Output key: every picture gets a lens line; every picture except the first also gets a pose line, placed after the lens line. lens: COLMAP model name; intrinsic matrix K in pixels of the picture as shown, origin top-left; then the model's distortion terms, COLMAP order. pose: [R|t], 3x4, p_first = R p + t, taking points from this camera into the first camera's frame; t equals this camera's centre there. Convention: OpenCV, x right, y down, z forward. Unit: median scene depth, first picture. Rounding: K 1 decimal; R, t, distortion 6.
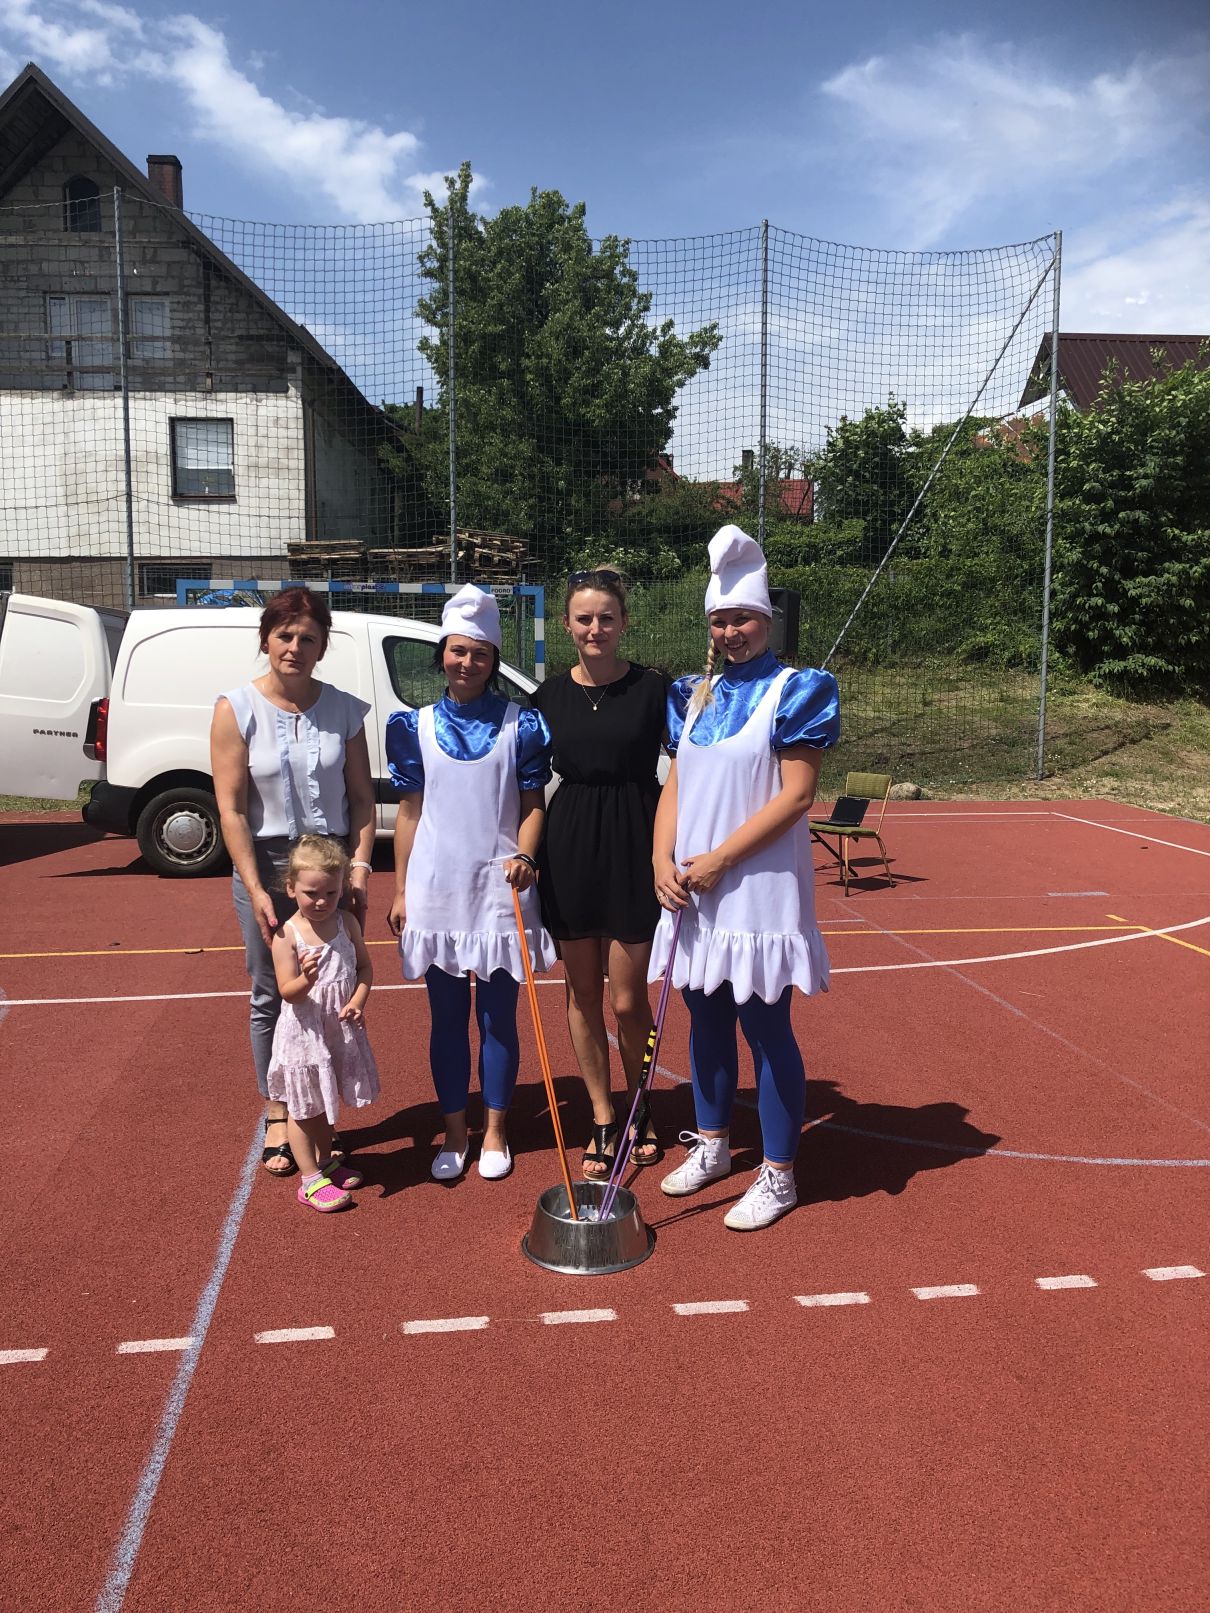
lens RADIAL K [[1452.5, 0, 609.8], [0, 1452.5, 740.1], [0, 0, 1]] dist [0.024197, 0.003327]
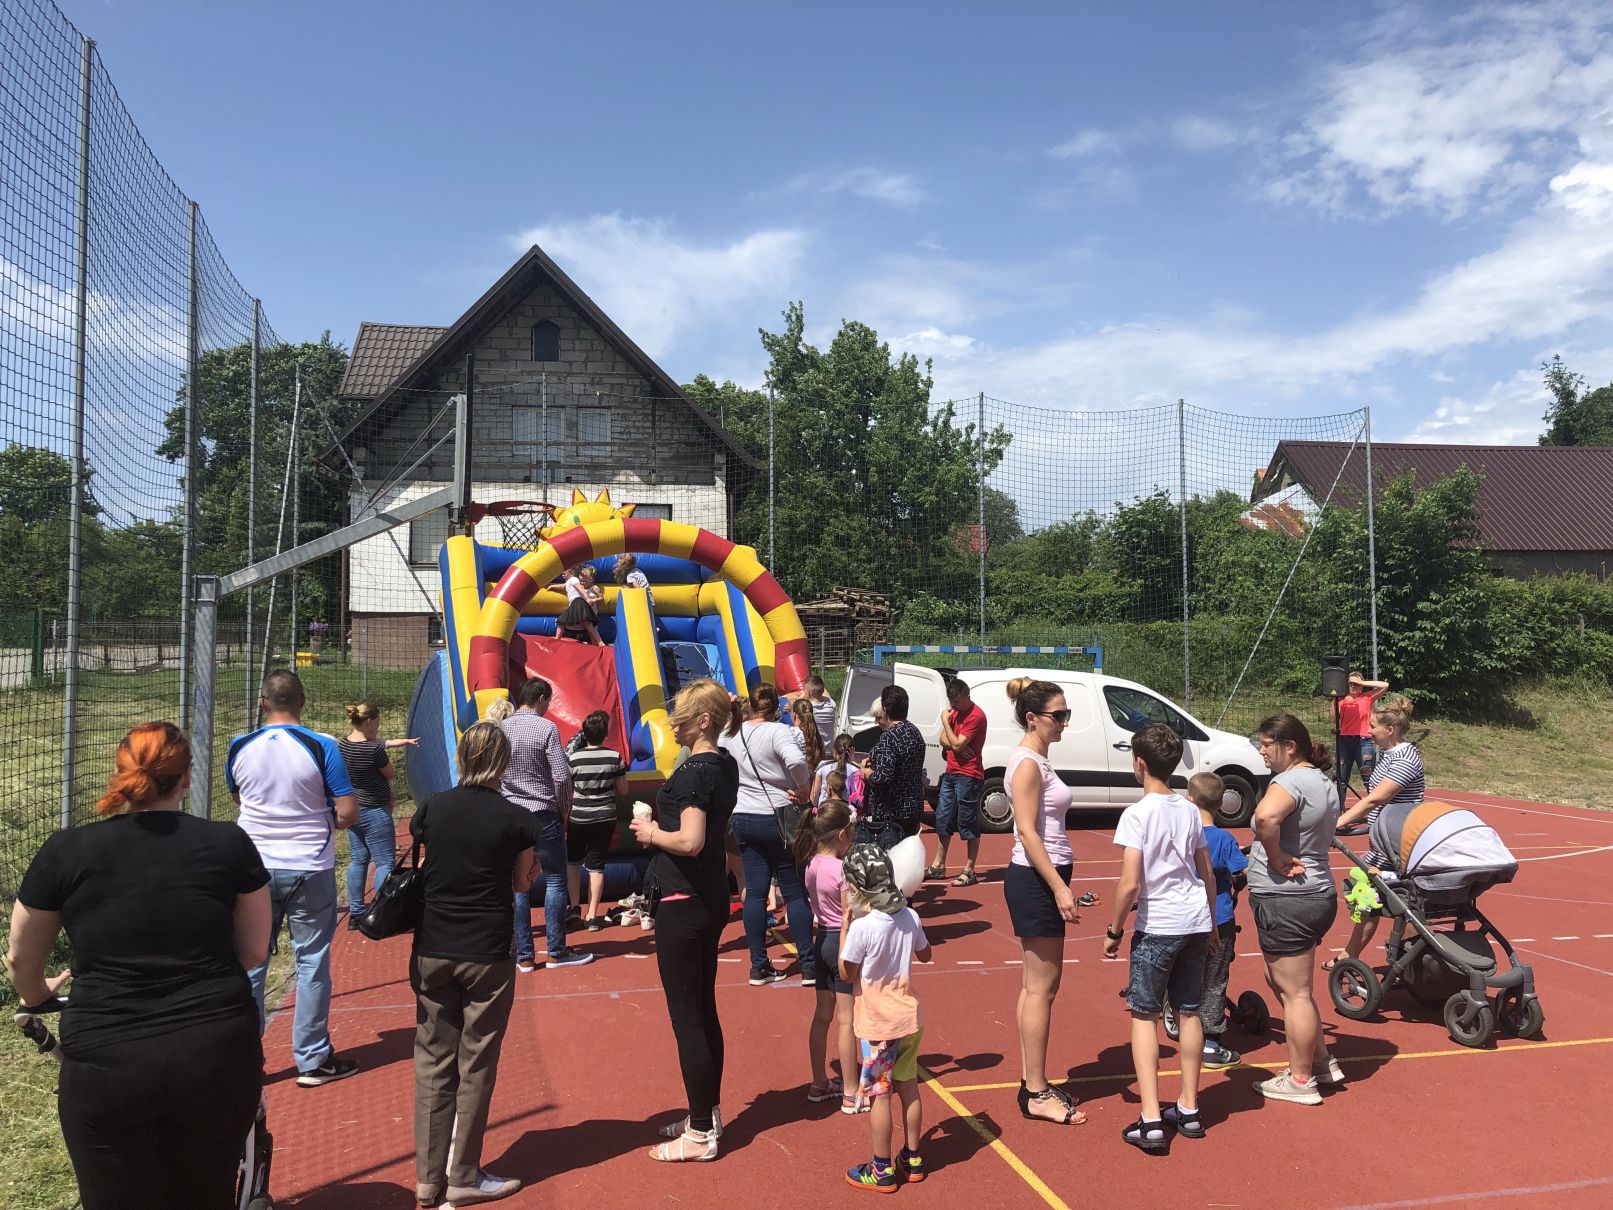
lens RADIAL K [[1371.8, 0, 806.3], [0, 1371.8, 562.8], [0, 0, 1]] dist [0.059774, -0.007384]
pose [[0.996914, 0.001632, 0.078485, -0.228459], [0.009338, 0.990221, -0.139194, 0.002202], [-0.077945, 0.139497, 0.987150, -0.203757]]
